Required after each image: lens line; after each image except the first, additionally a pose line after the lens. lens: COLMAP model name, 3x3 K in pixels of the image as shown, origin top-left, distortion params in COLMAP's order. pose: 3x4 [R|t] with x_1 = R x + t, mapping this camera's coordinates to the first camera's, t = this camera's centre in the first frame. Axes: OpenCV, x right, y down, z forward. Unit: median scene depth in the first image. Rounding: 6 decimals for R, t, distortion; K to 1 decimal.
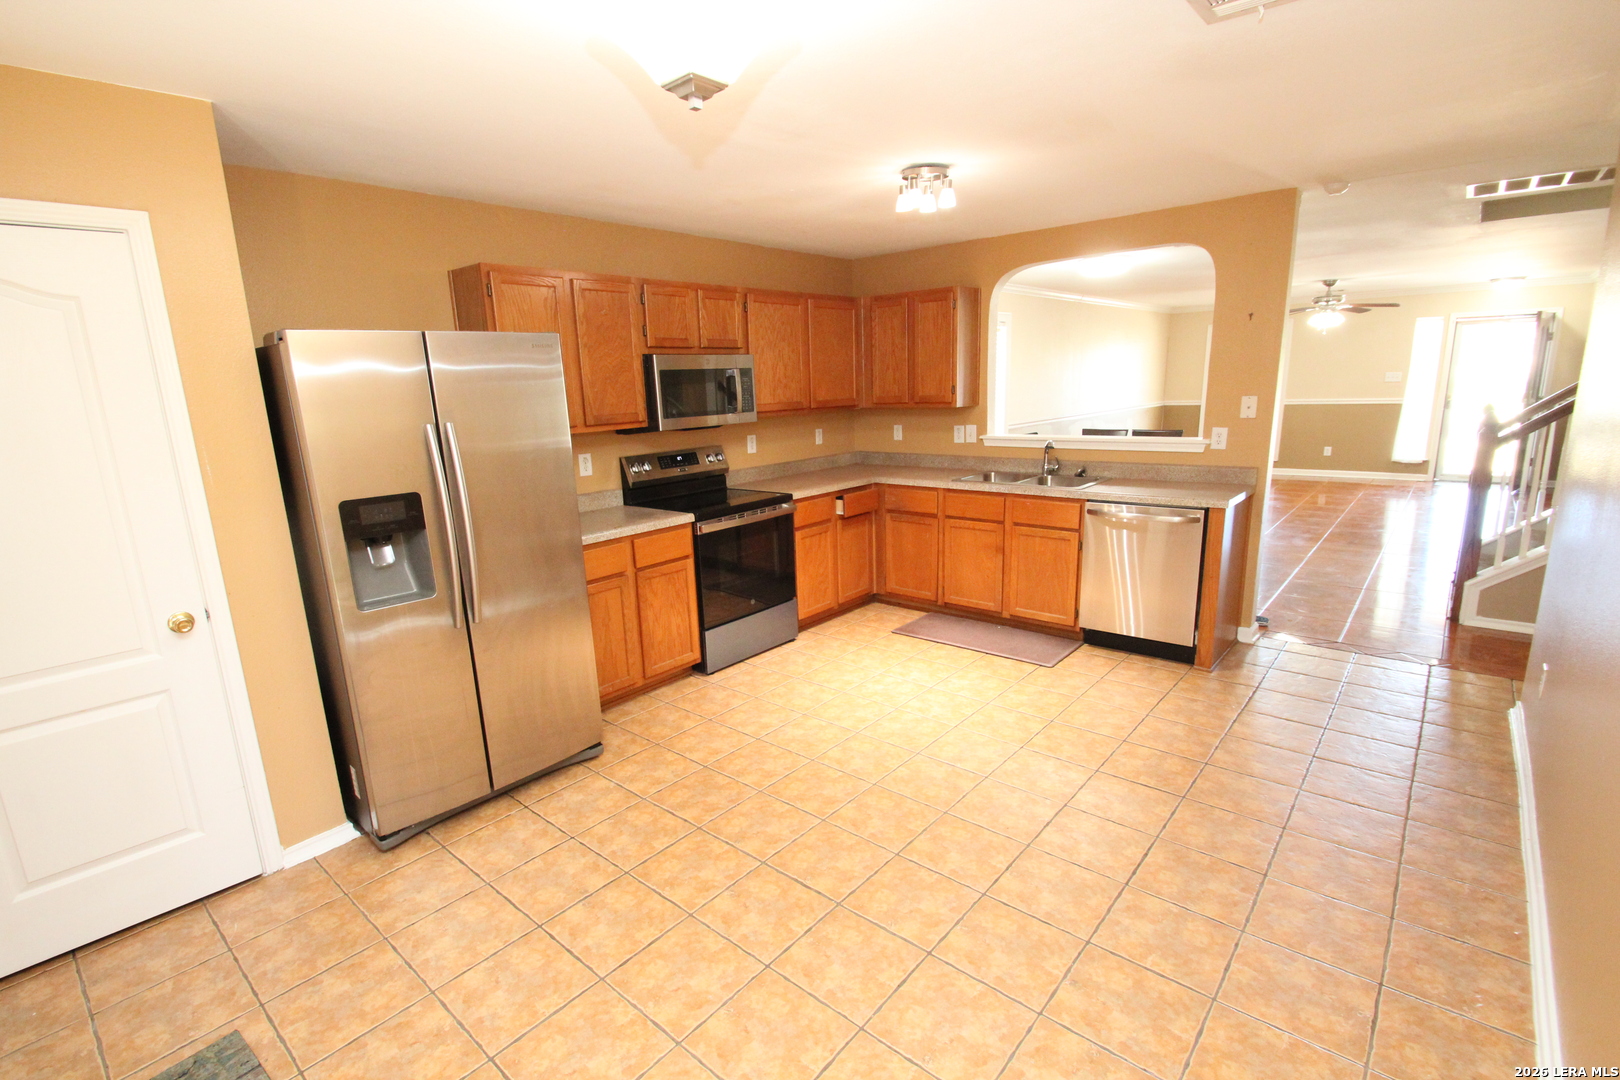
lens RADIAL K [[757.2, 0, 795.5], [0, 757.2, 552.1], [0, 0, 1]] dist [0.009613, -0.012598]
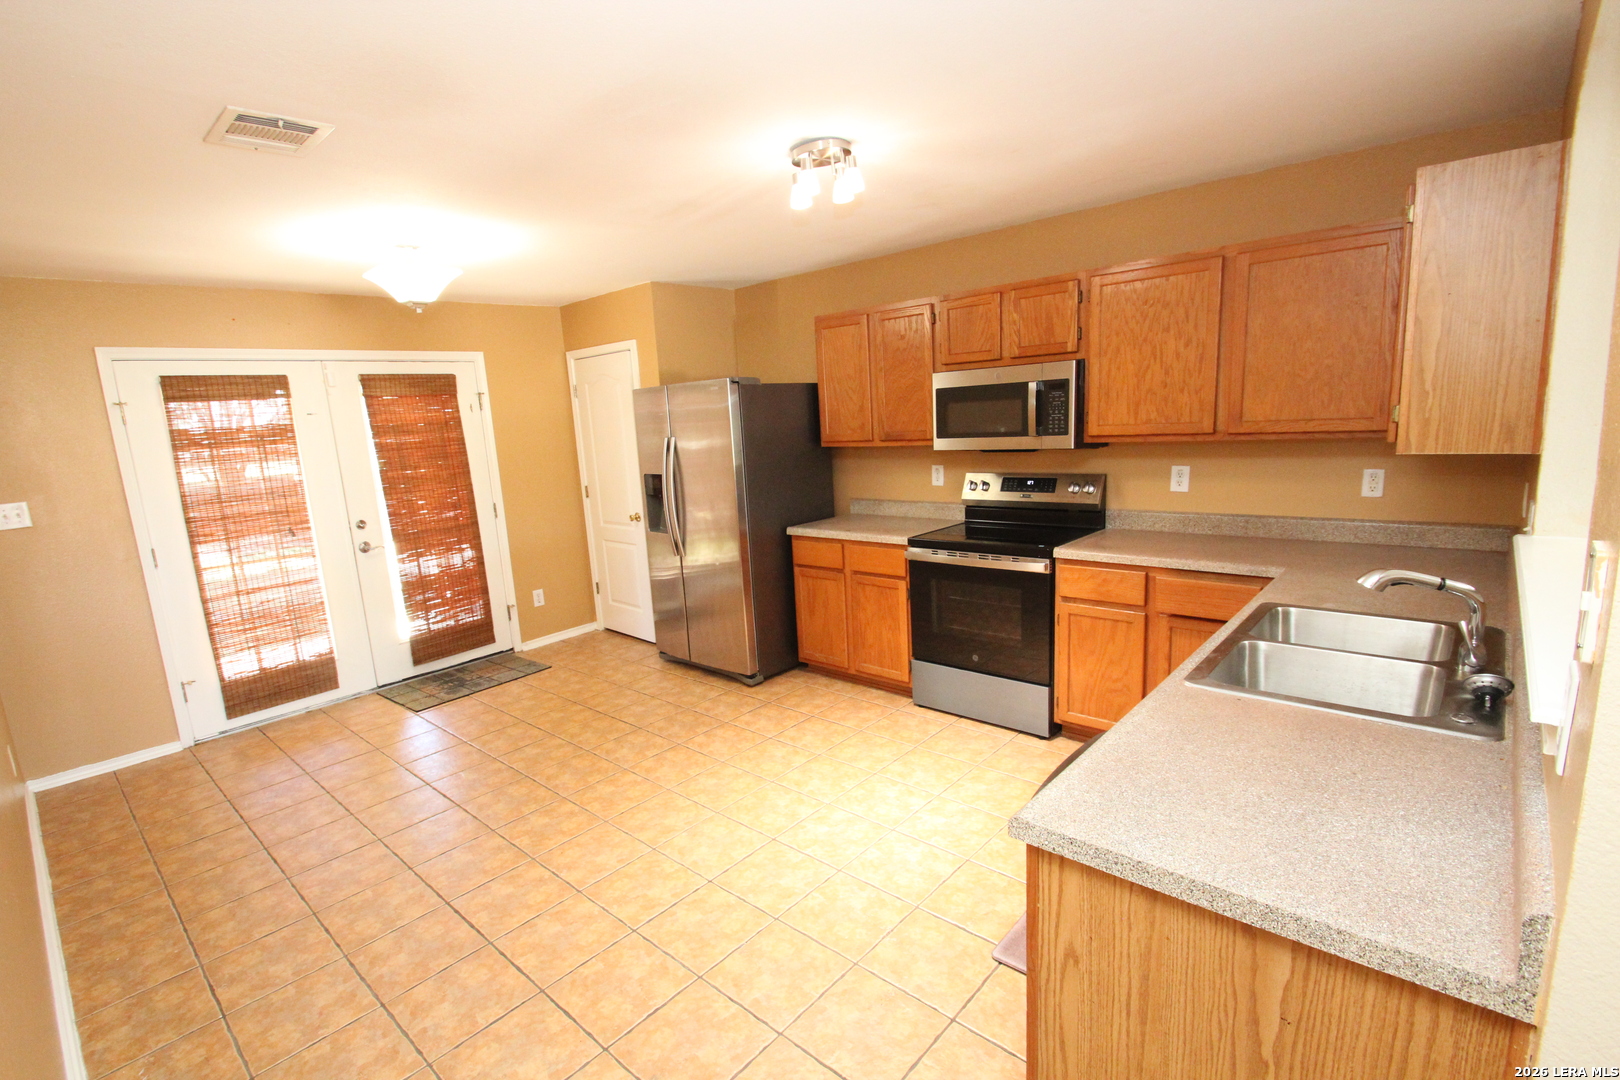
lens RADIAL K [[757.2, 0, 786.1], [0, 757.2, 554.6], [0, 0, 1]] dist [0.009613, -0.012598]
pose [[-0.031211, 0.223544, -0.974194, 0.826318], [-0.161000, 0.960817, 0.225633, -0.223794], [0.986461, 0.163887, 0.006002, 0.836195]]
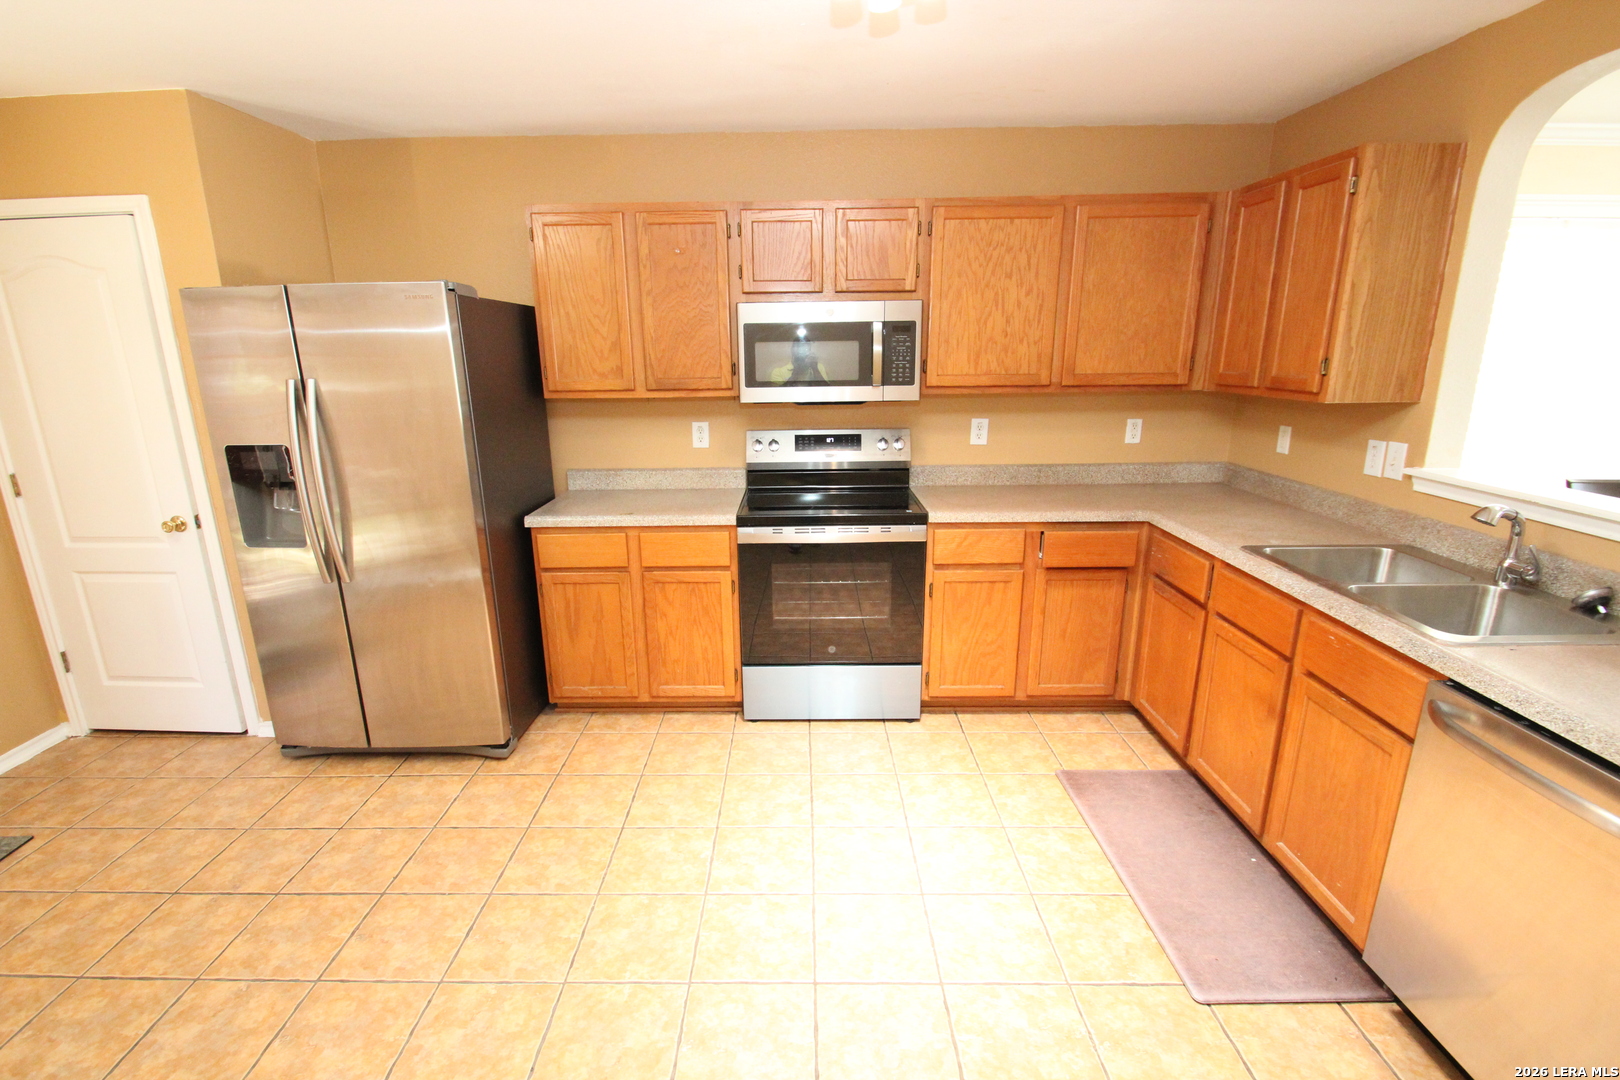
lens RADIAL K [[757.2, 0, 791.1], [0, 757.2, 553.7], [0, 0, 1]] dist [0.009613, -0.012598]
pose [[0.645353, 0.228855, -0.728797, 0.465196], [-0.179320, 0.972794, 0.146687, -0.134405], [0.742539, 0.036023, 0.668834, 0.527855]]
